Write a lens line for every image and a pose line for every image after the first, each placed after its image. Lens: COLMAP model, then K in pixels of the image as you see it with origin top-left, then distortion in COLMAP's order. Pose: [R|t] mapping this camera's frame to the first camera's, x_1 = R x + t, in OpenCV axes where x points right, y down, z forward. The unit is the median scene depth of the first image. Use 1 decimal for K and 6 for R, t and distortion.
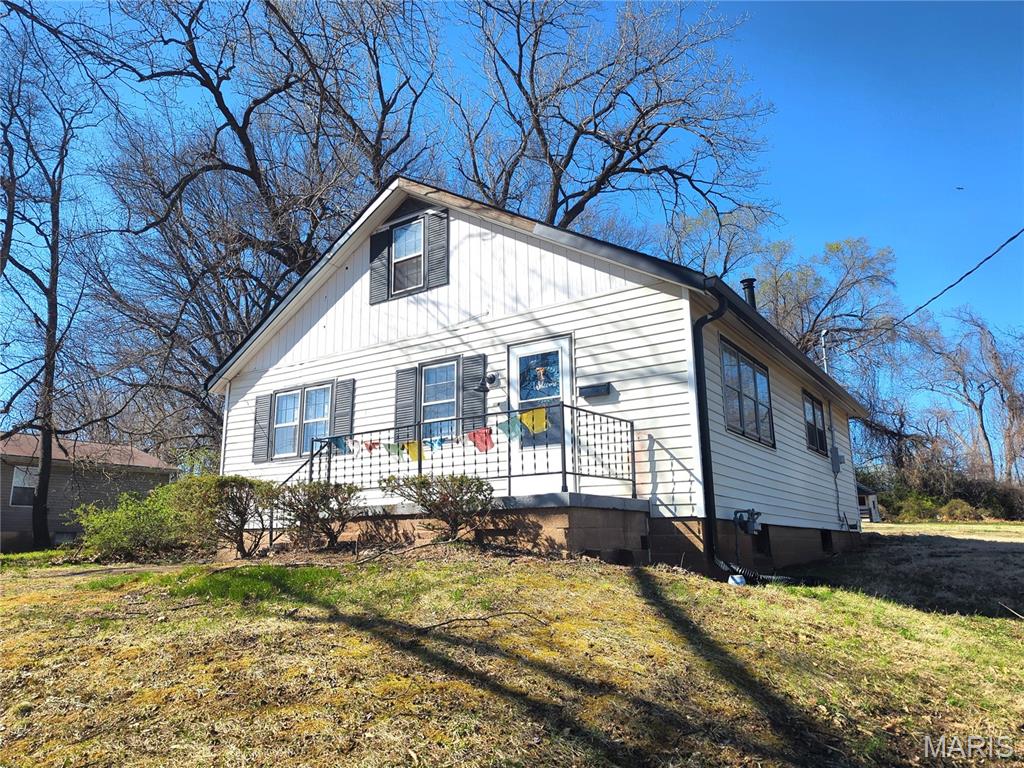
lens RADIAL K [[726.2, 0, 504.3], [0, 726.2, 392.7], [0, 0, 1]] dist [0.047450, -0.015515]
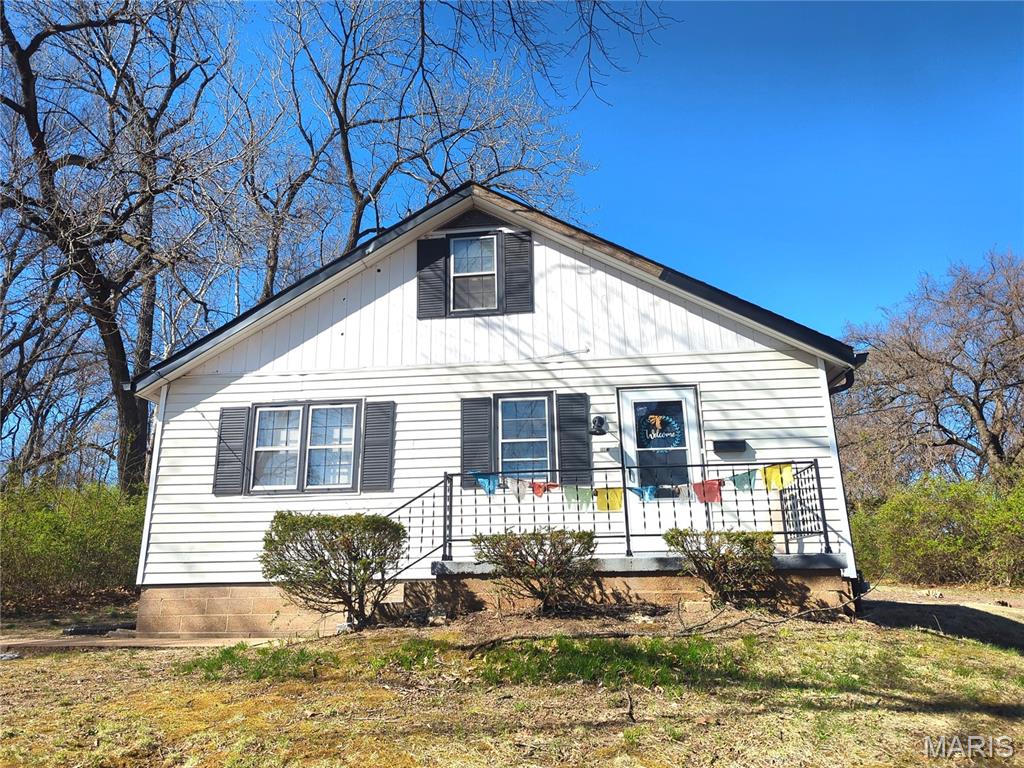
lens RADIAL K [[726.2, 0, 508.1], [0, 726.2, 382.5], [0, 0, 1]] dist [0.047450, -0.015515]
pose [[0.883511, 0.127788, 0.450643, -0.517953], [-0.093534, 0.990822, -0.097587, 0.031372], [-0.458977, 0.044068, 0.887355, 0.211167]]
